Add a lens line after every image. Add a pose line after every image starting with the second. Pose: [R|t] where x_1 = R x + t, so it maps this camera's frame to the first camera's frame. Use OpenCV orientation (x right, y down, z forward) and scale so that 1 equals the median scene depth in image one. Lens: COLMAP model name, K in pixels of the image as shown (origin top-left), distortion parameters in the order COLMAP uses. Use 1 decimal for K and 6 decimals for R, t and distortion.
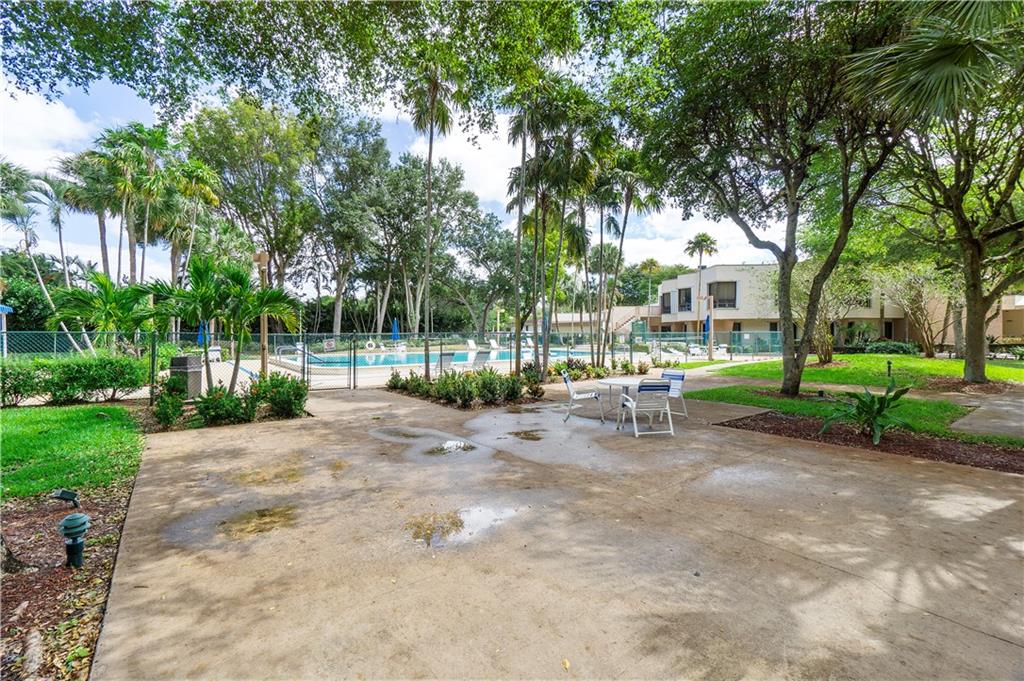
lens RADIAL K [[439.5, 0, 512.8], [0, 439.5, 337.1], [0, 0, 1]] dist [0.003493, 0.000150]
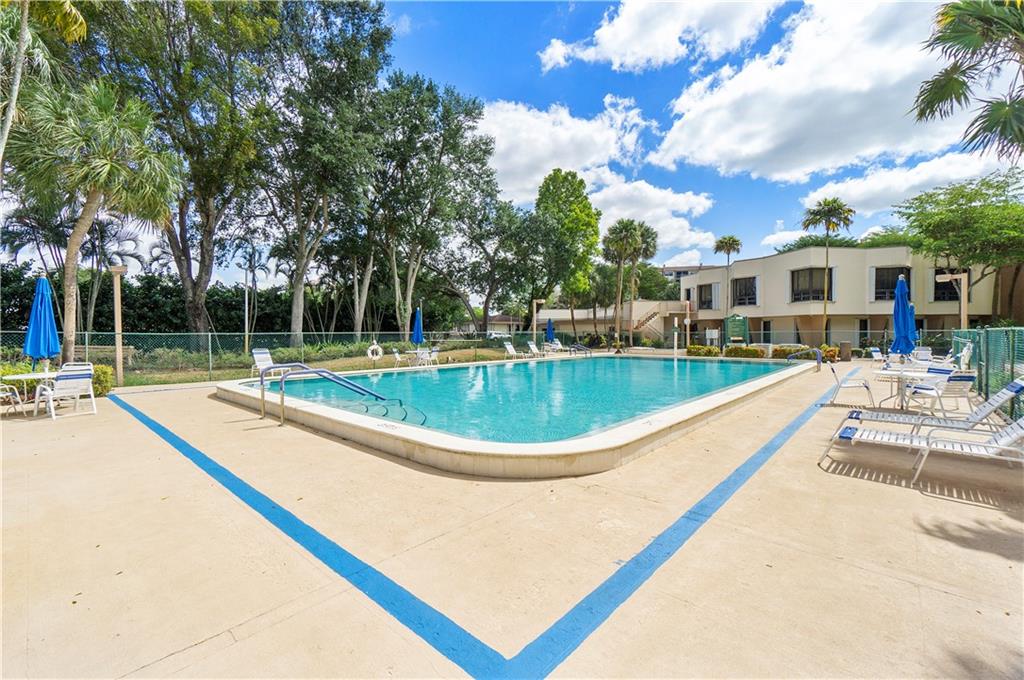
lens RADIAL K [[439.5, 0, 510.8], [0, 439.5, 339.3], [0, 0, 1]] dist [0.003493, 0.000150]
pose [[0.983950, -0.001692, 0.178438, -0.175648], [0.000557, 0.999979, 0.006411, -0.002318], [-0.178445, -0.006209, 0.983930, 0.261218]]
